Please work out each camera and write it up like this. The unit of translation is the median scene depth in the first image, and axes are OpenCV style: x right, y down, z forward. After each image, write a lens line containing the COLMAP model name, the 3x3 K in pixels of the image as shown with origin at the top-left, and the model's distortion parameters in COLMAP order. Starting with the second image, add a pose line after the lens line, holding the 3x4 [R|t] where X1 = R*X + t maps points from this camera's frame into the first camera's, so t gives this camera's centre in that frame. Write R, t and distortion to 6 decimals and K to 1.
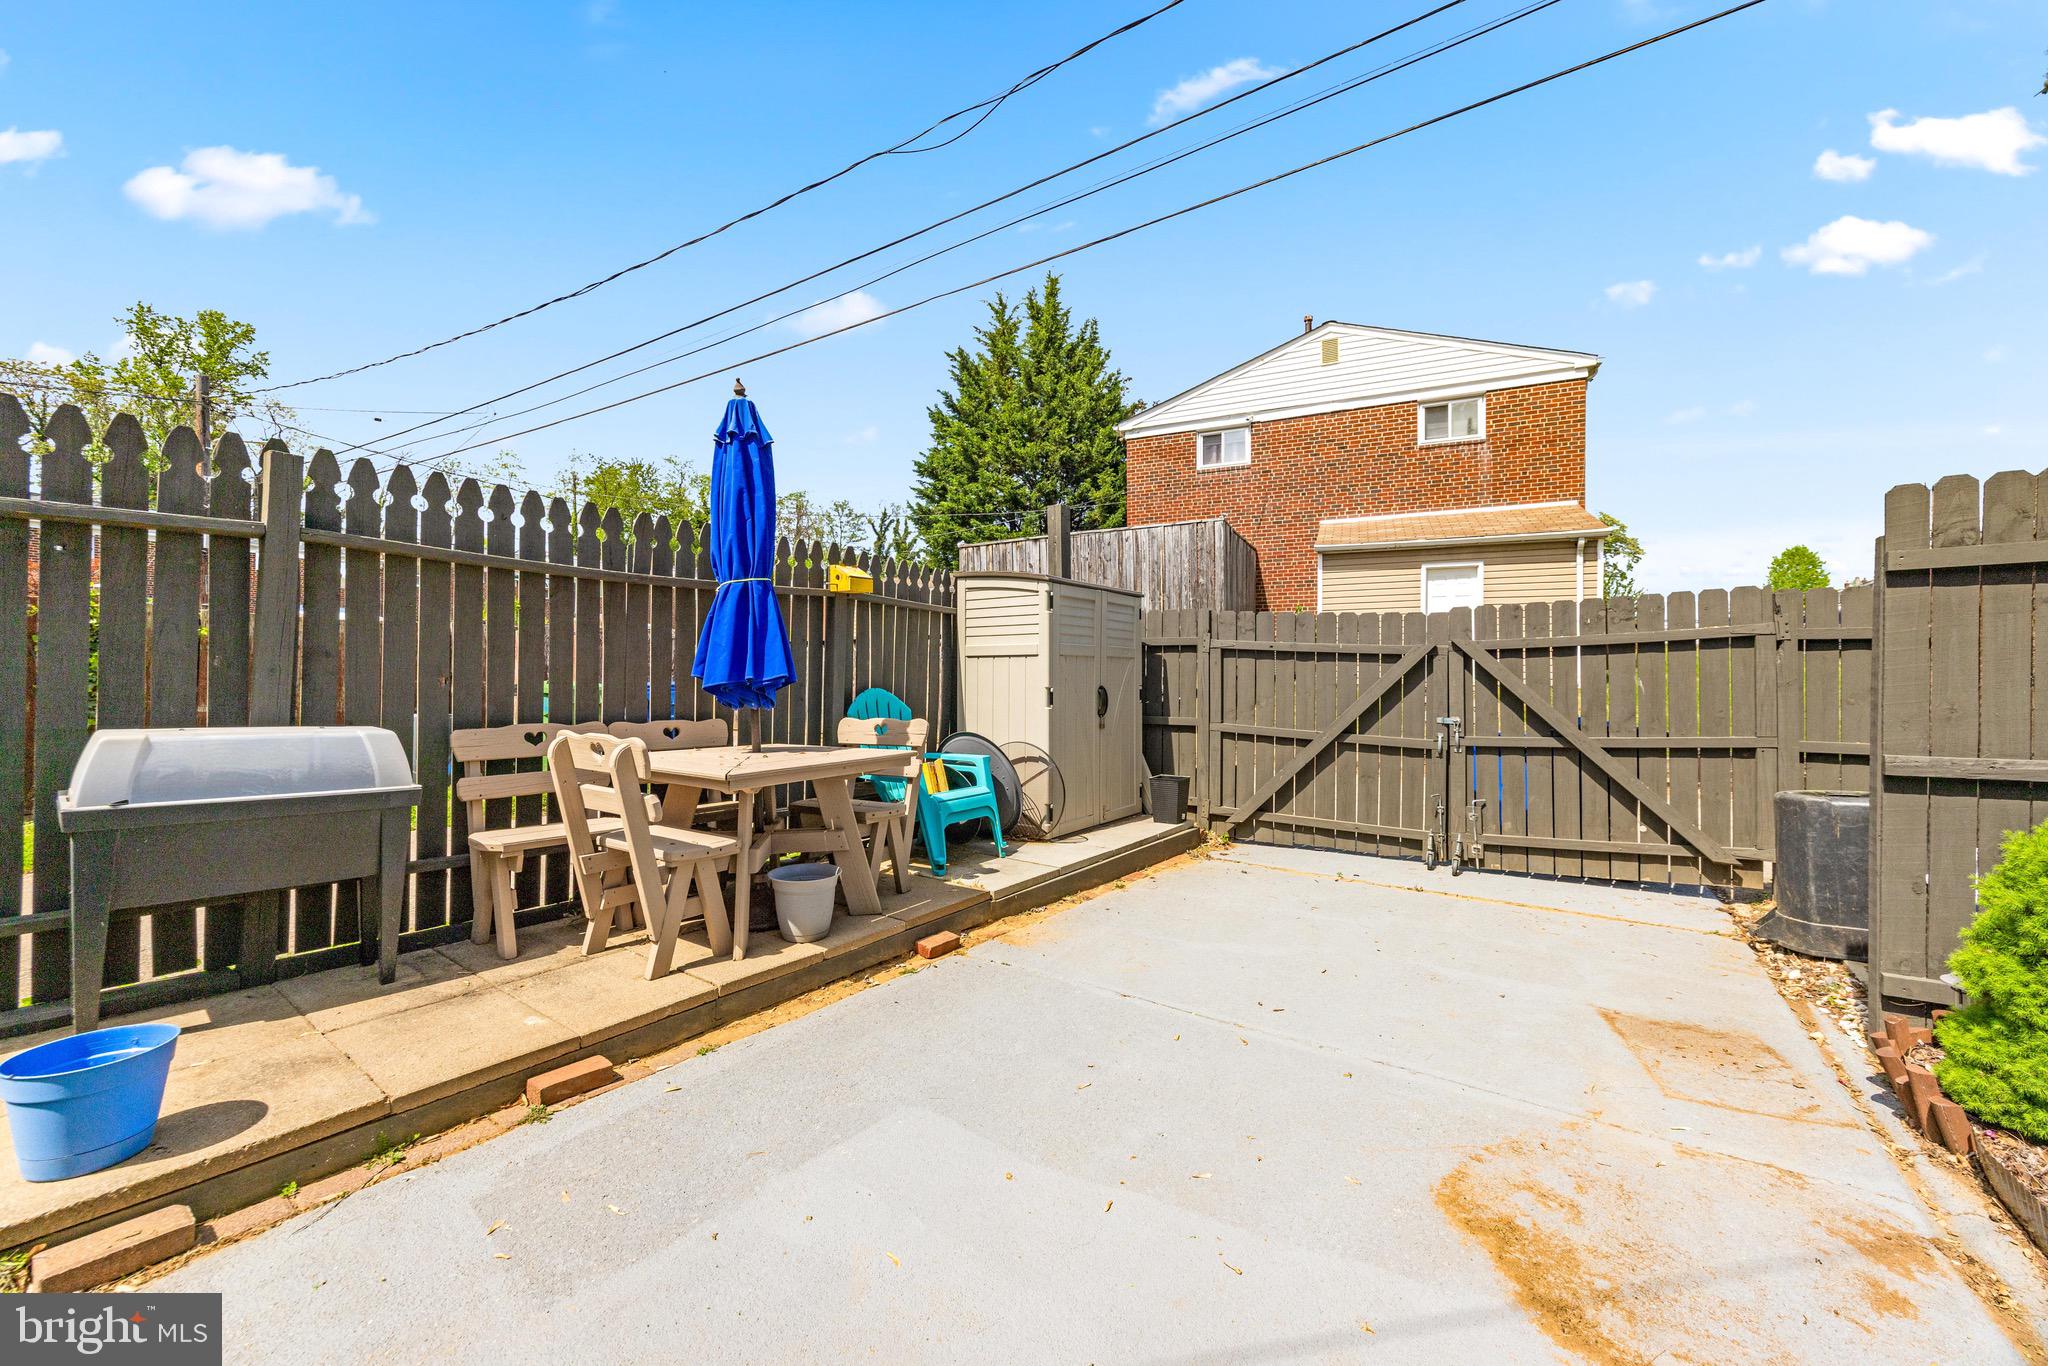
lens RADIAL K [[785.3, 0, 1021.1], [0, 785.3, 685.9], [0, 0, 1]] dist [-0.000555, -0.000256]
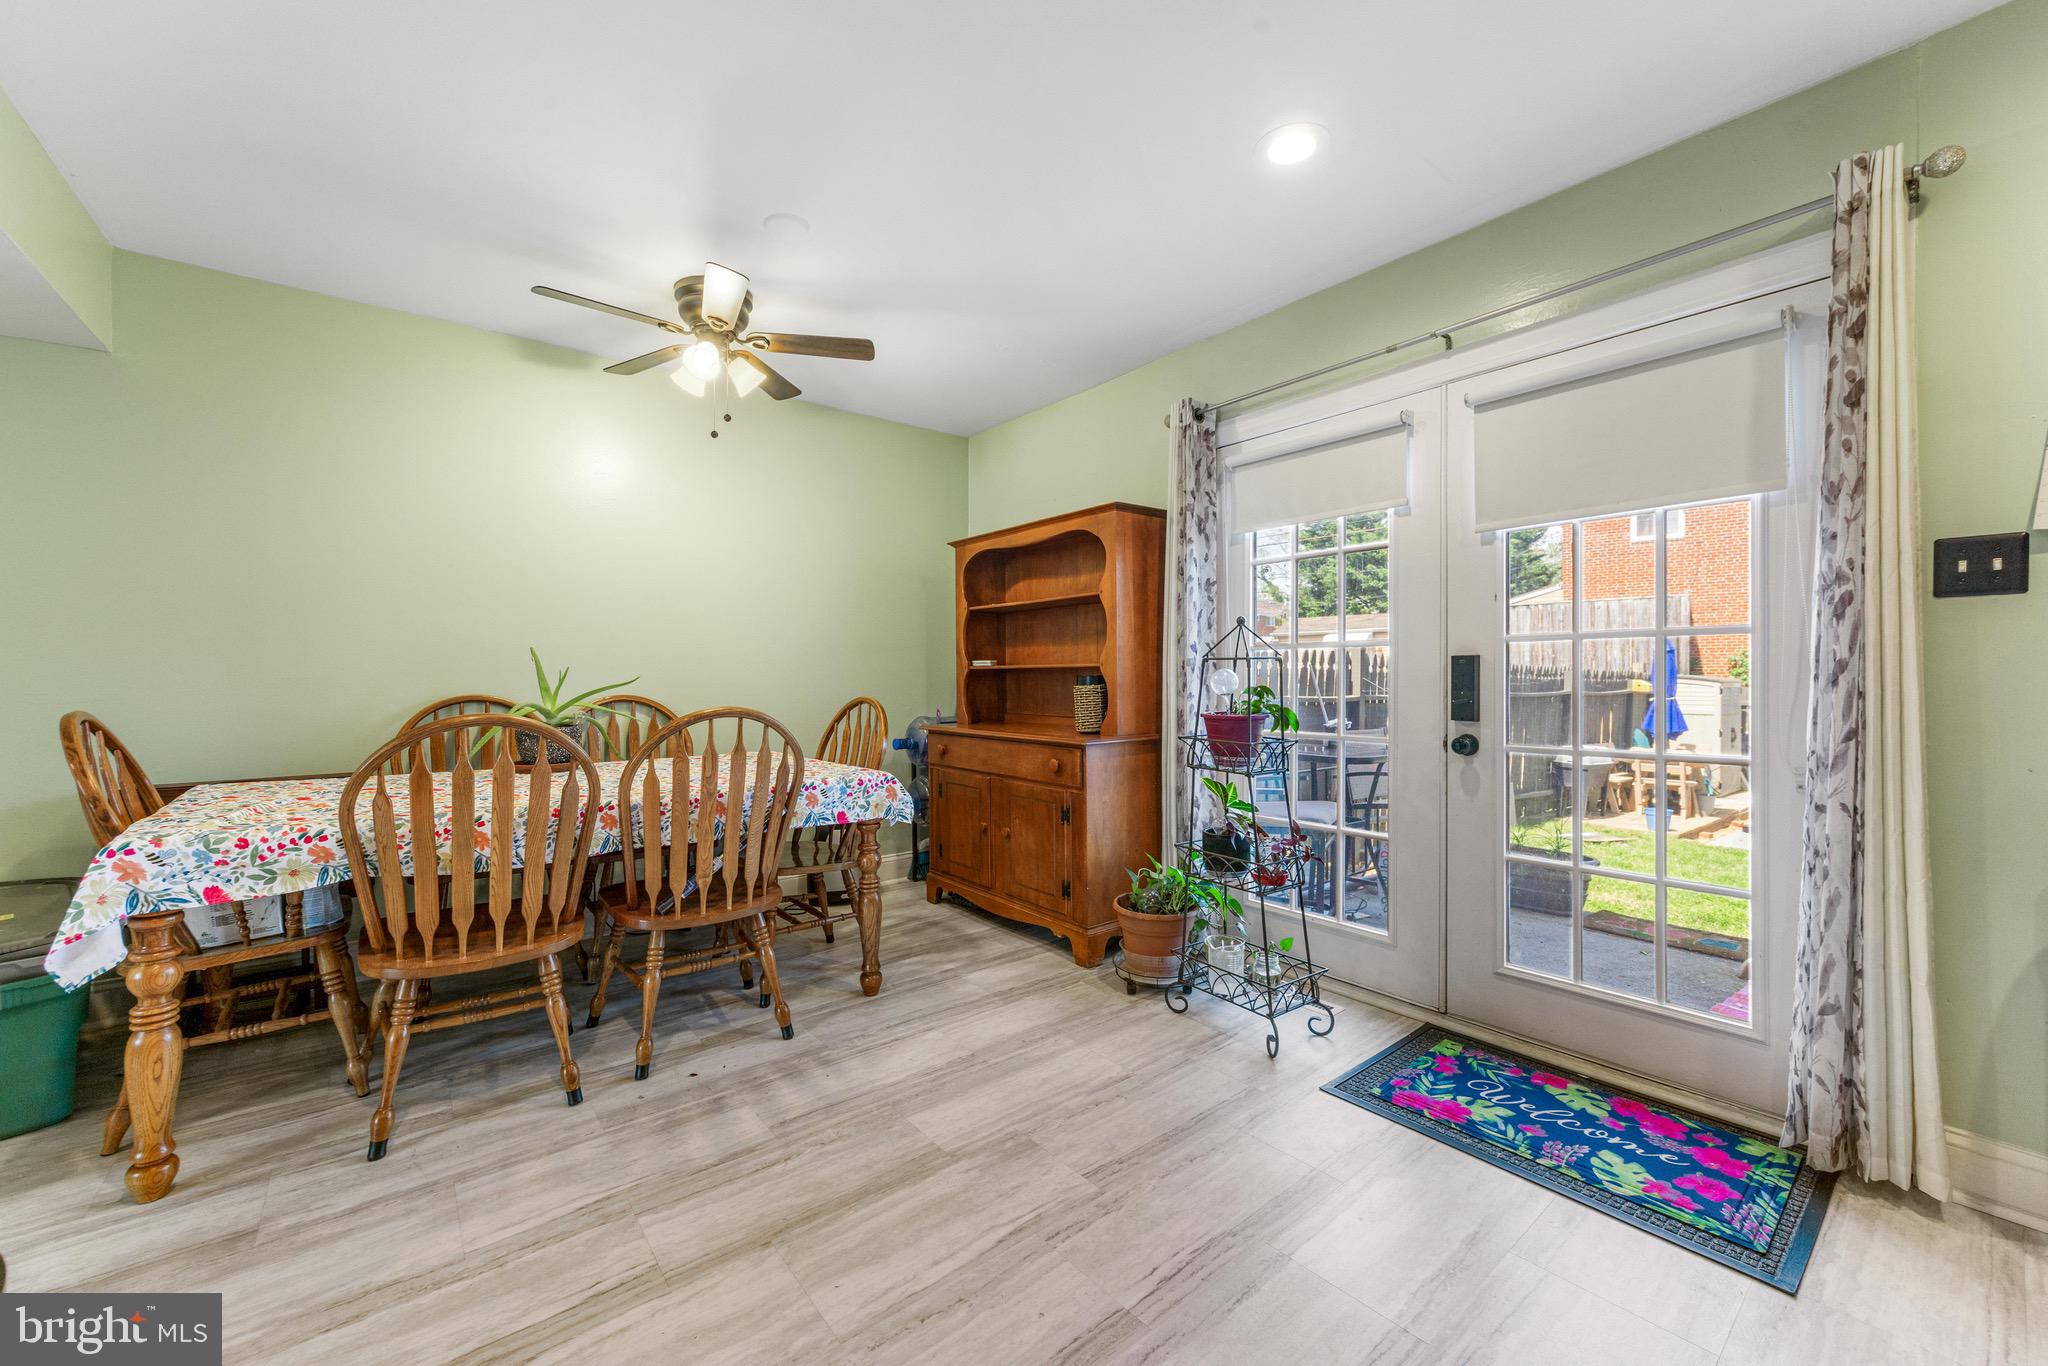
lens RADIAL K [[785.3, 0, 1021.1], [0, 785.3, 685.9], [0, 0, 1]] dist [-0.000555, -0.000256]
pose [[0.959987, -0.004900, -0.280003, -0.421288], [0.002764, 0.999964, -0.008023, -0.036618], [0.280032, 0.006928, 0.959966, -0.570197]]
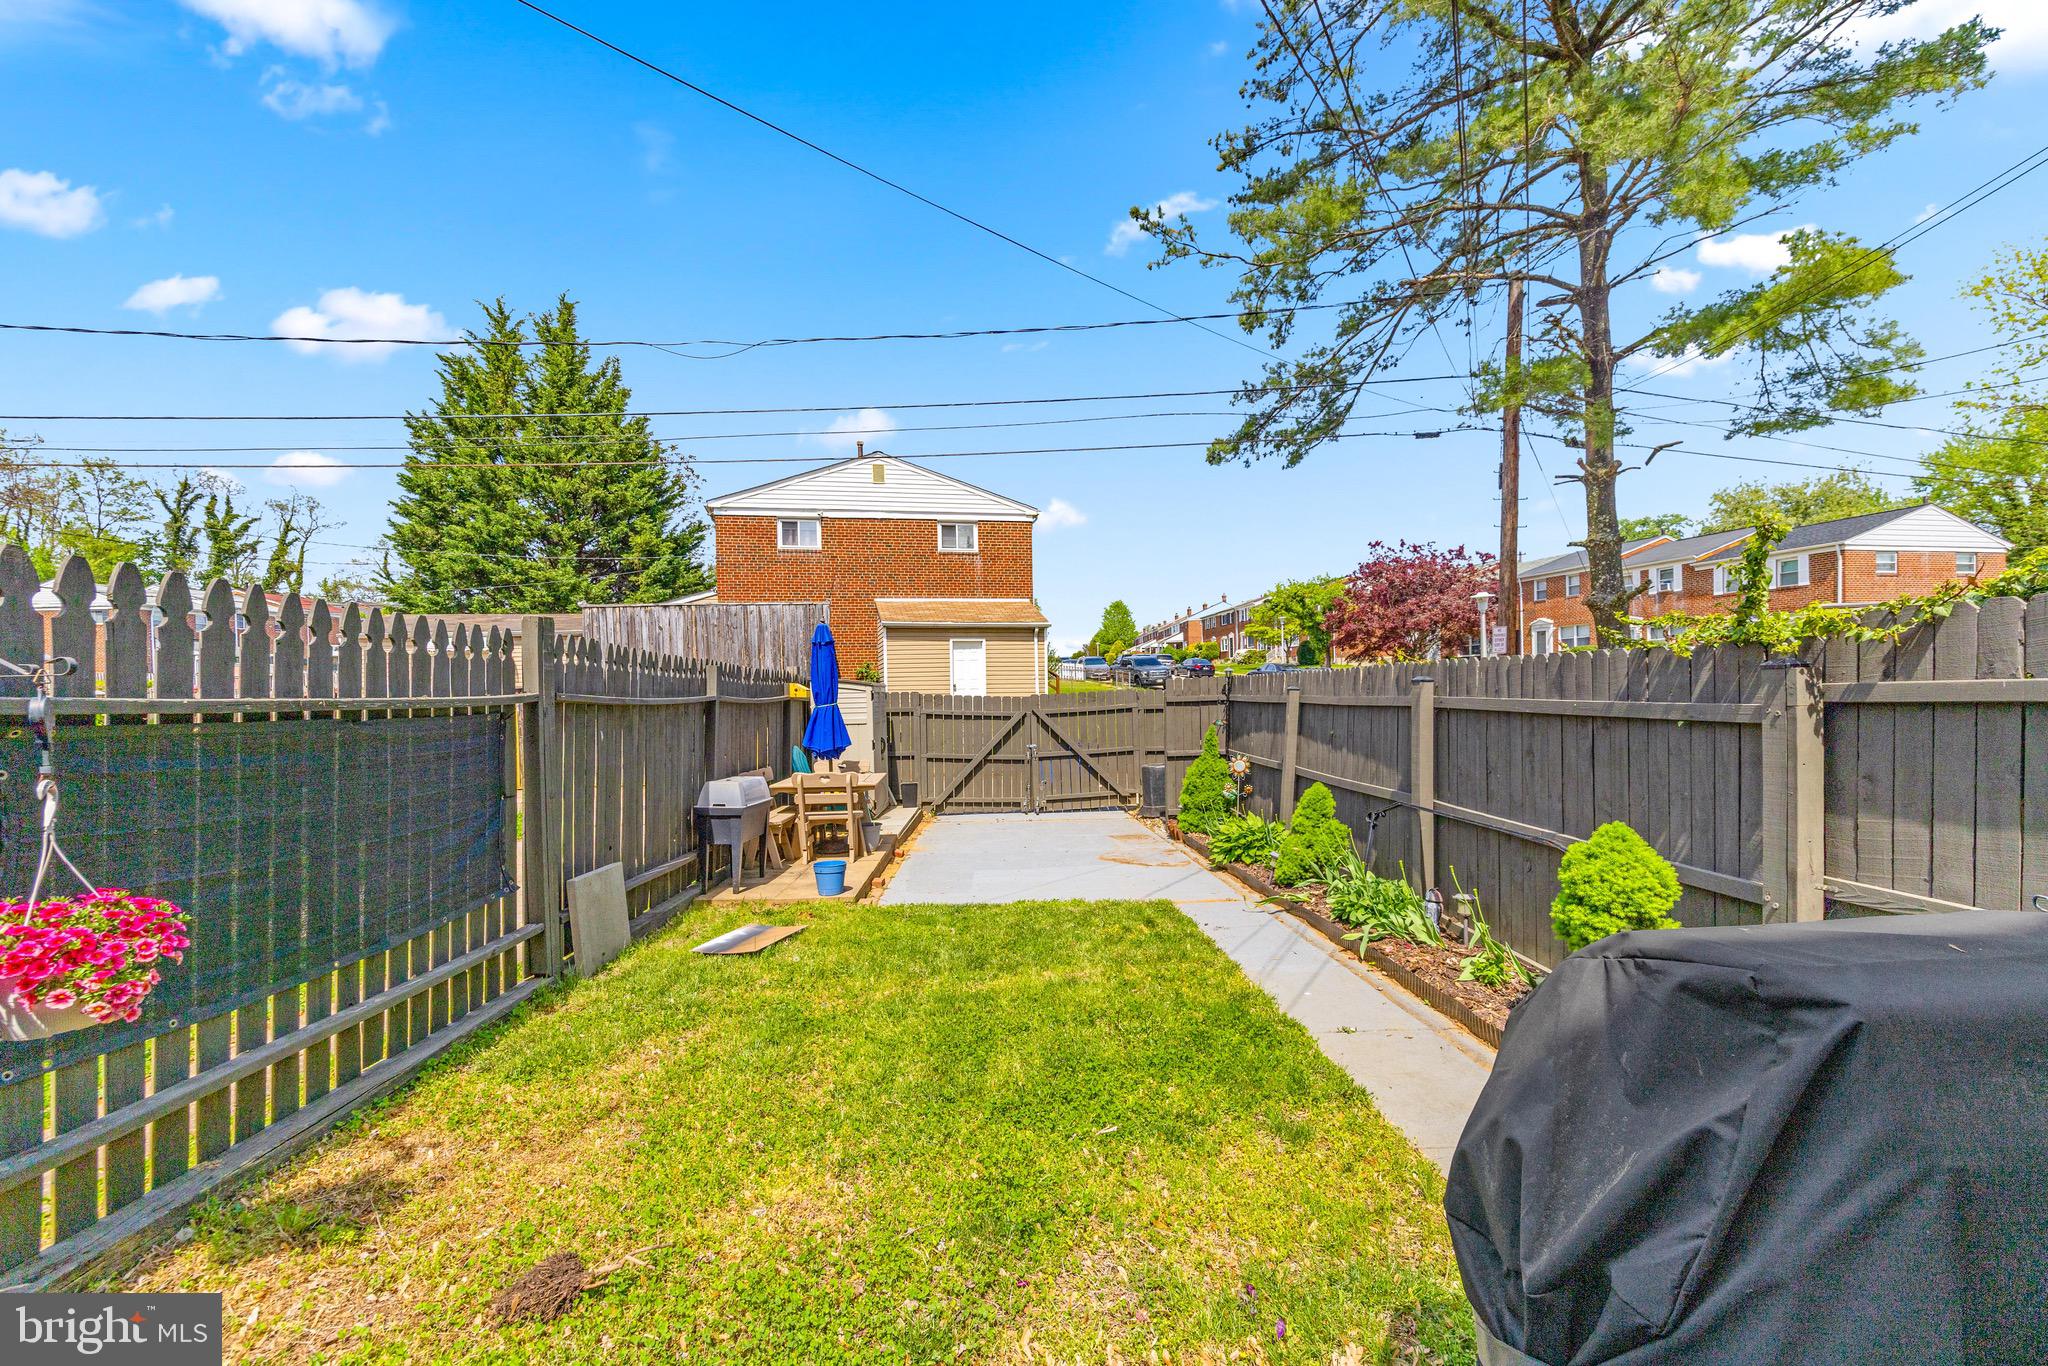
lens RADIAL K [[824.2, 0, 1005.2], [0, 824.2, 731.8], [0, 0, 1]] dist [0.031434, 0.000025]
pose [[0.799699, -0.044362, 0.598759, -0.313972], [0.028939, 0.998956, 0.035361, -0.027926], [-0.599703, -0.010950, 0.800148, -0.282506]]
